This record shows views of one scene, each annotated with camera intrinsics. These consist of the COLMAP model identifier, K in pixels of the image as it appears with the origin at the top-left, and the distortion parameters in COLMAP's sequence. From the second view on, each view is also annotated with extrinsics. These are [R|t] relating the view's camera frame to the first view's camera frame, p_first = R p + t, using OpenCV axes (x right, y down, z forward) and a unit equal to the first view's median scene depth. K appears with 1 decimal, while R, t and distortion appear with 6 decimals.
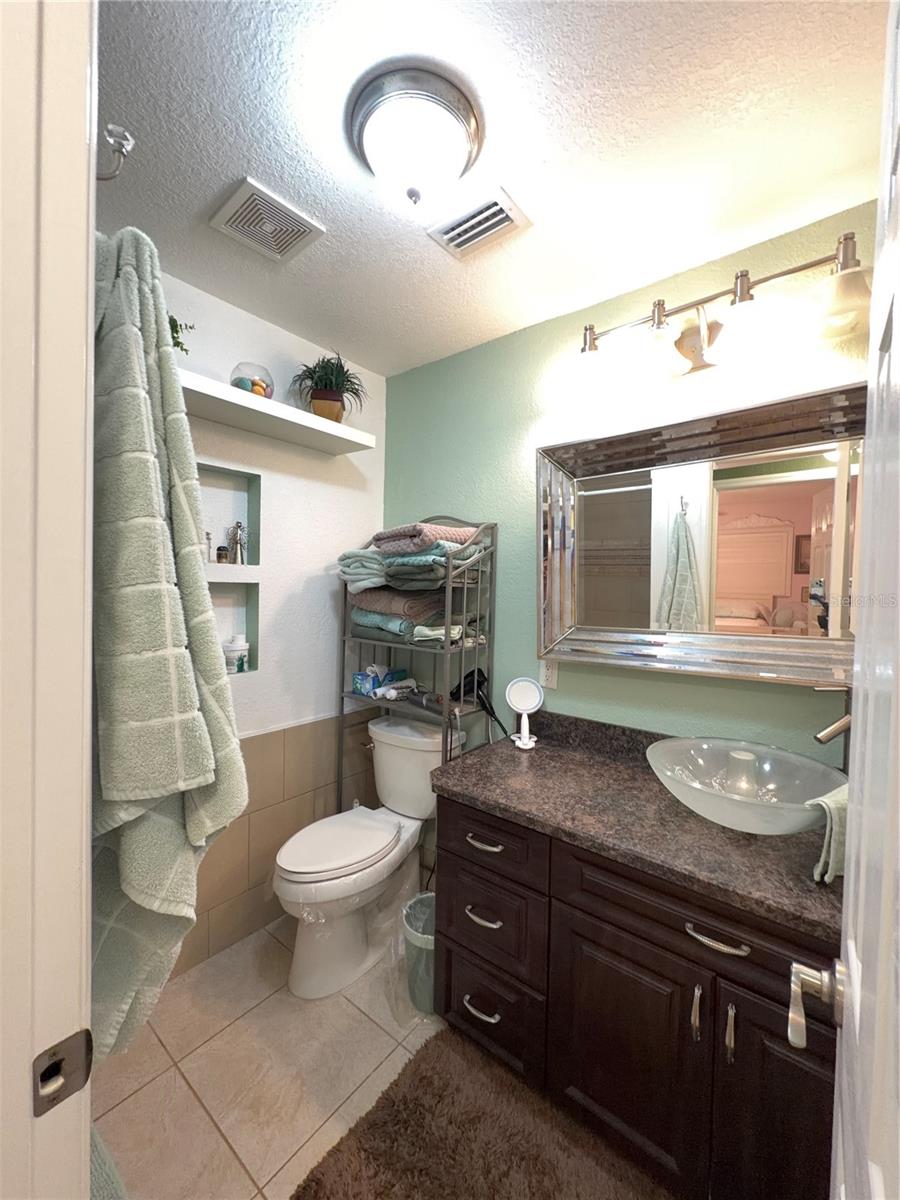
lens RADIAL K [[476.5, 0, 450.0], [0, 476.5, 598.0], [0, 0, 1]] dist [-0.001249, 0.000068]
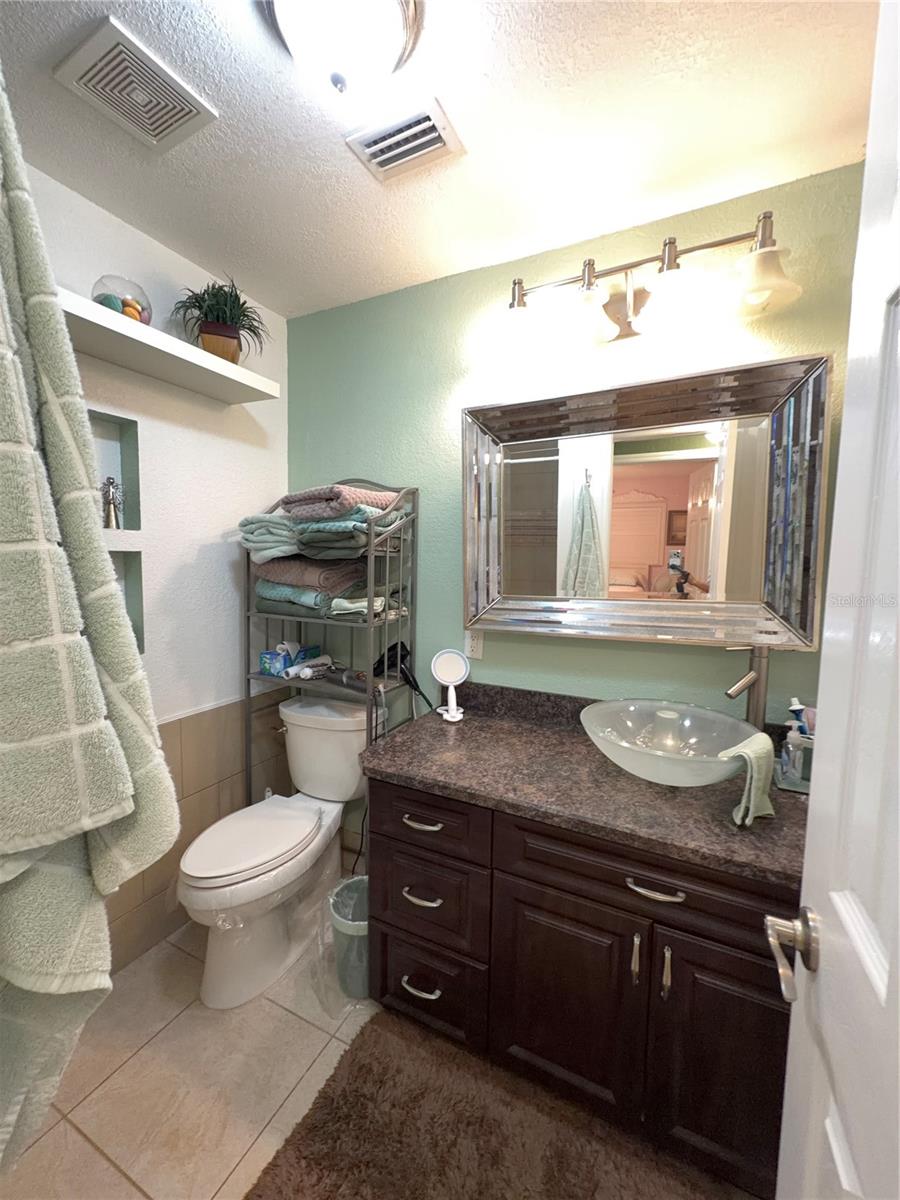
lens RADIAL K [[476.5, 0, 449.1], [0, 476.5, 598.2], [0, 0, 1]] dist [-0.001249, 0.000068]
pose [[0.976977, -0.019796, 0.212423, -0.071240], [0.006861, 0.998086, 0.061454, 0.004915], [-0.213233, -0.058582, 0.975243, 0.081429]]
